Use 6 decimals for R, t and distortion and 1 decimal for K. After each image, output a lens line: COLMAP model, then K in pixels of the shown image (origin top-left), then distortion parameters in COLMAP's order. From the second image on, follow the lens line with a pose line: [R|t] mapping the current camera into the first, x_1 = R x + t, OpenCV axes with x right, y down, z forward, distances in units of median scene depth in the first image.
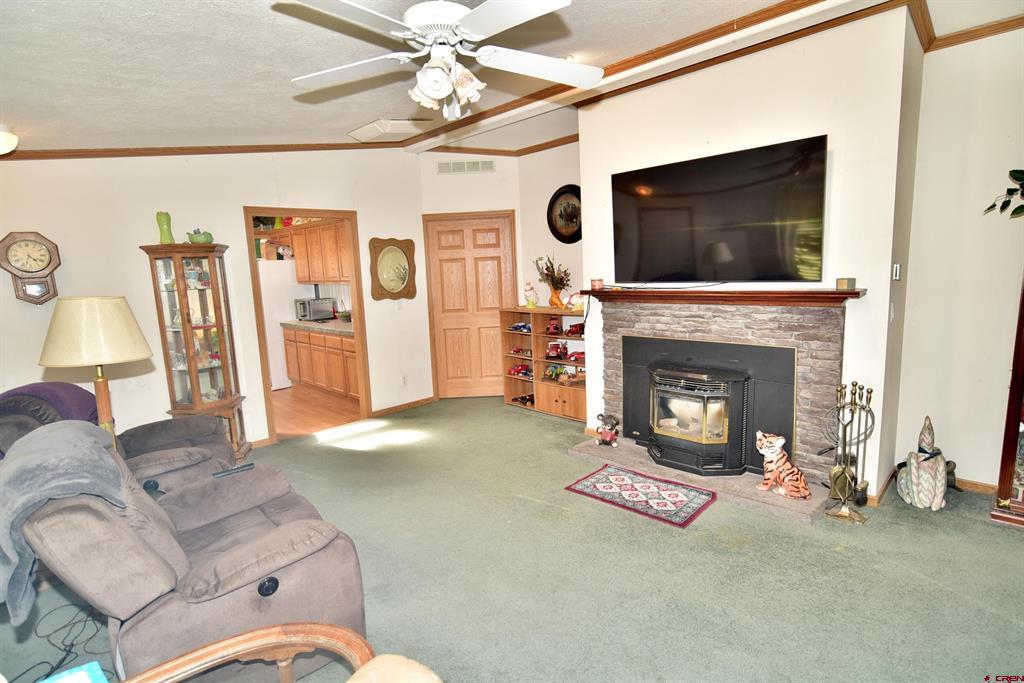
lens RADIAL K [[516.6, 0, 512.2], [0, 516.6, 343.8], [0, 0, 1]] dist [0.003256, 0.001083]
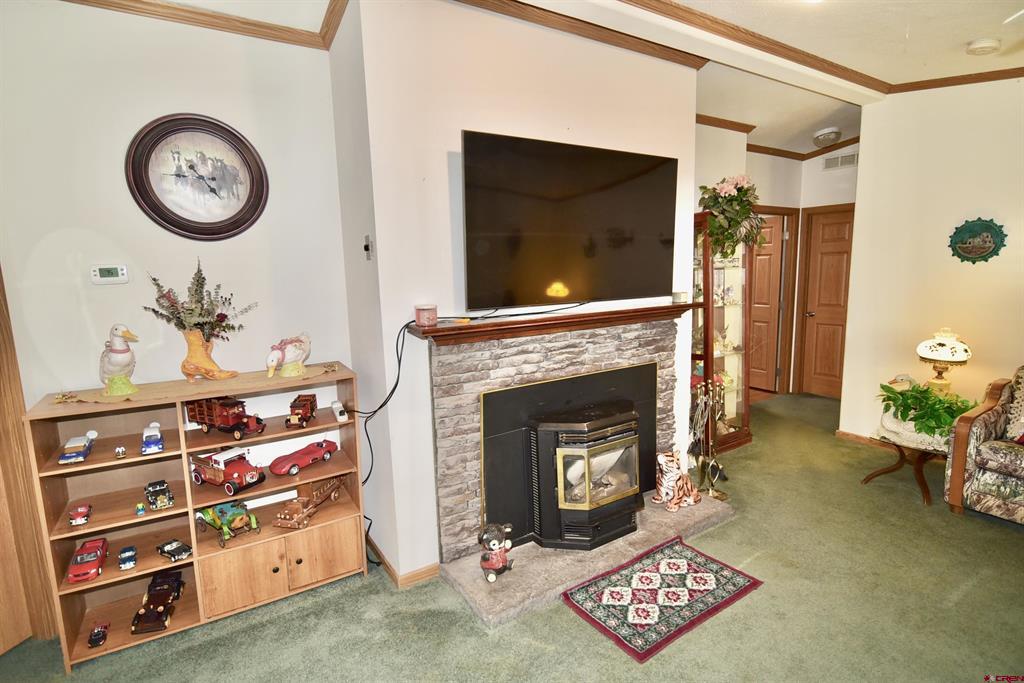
lens RADIAL K [[516.6, 0, 511.2], [0, 516.6, 343.3], [0, 0, 1]] dist [0.003256, 0.001083]
pose [[0.202817, -0.102580, 0.973829, -0.437295], [0.168802, 0.983272, 0.068419, -0.128497], [-0.964557, 0.150508, 0.216740, 0.927370]]
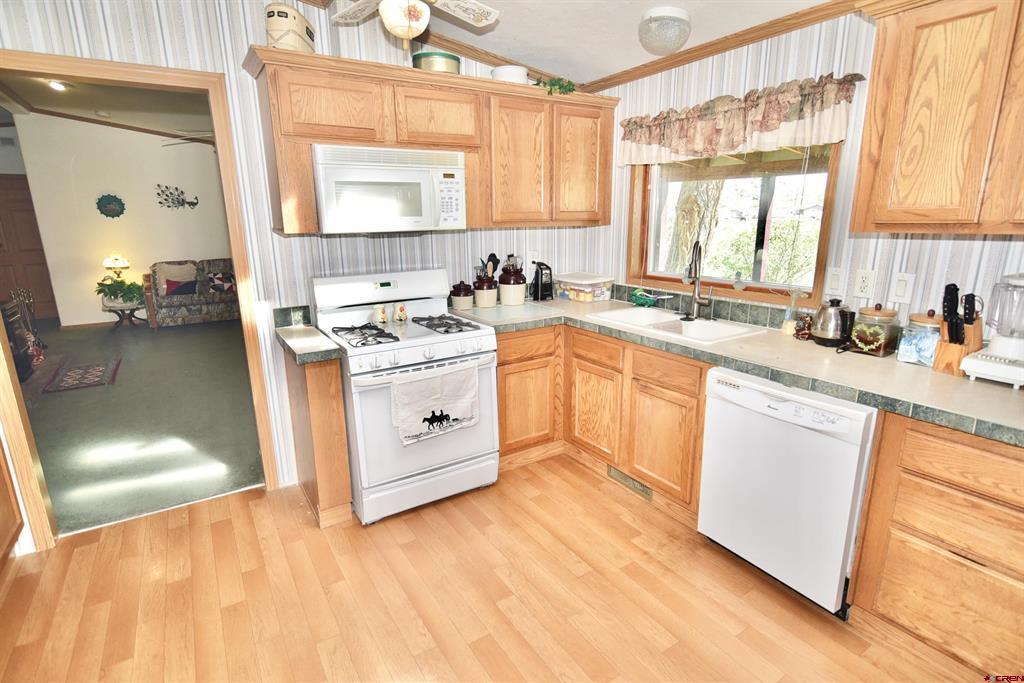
lens RADIAL K [[516.6, 0, 512.6], [0, 516.6, 341.6], [0, 0, 1]] dist [0.003256, 0.001083]
pose [[-0.976335, -0.001323, 0.216259, -0.992545], [0.080855, 0.925230, 0.370692, -0.206421], [-0.200580, 0.379405, -0.903227, 1.676614]]
